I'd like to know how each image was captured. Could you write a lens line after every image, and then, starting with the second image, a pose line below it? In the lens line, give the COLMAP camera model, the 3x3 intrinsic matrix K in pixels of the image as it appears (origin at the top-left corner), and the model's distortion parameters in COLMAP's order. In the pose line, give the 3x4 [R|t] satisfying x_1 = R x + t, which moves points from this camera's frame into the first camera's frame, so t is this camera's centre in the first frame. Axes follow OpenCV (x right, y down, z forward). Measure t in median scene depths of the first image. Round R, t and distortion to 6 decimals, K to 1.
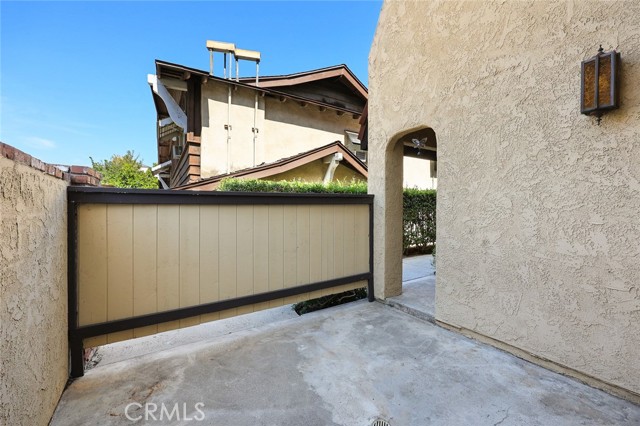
lens RADIAL K [[256.7, 0, 319.5], [0, 256.7, 209.0], [0, 0, 1]] dist [-0.000929, -0.000048]
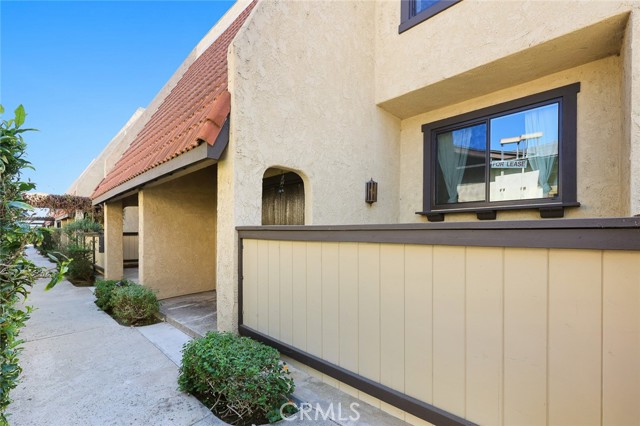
lens RADIAL K [[261.6, 0, 323.8], [0, 261.6, 237.0], [0, 0, 1]] dist [0.003750, 0.000282]
pose [[-0.216596, -0.009579, 0.976214, -0.776703], [0.006778, 0.999913, 0.011316, -0.034836], [-0.976238, 0.009068, -0.216512, 1.136902]]
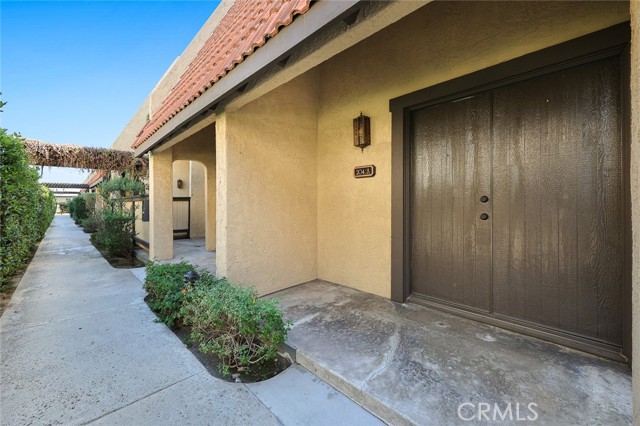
lens RADIAL K [[256.7, 0, 316.9], [0, 256.7, 210.0], [0, 0, 1]] dist [-0.000929, -0.000048]
pose [[-0.141842, -0.013809, 0.989793, -0.314710], [0.005489, 0.999876, 0.014736, -0.003262], [-0.989874, 0.007523, -0.141749, 1.427679]]
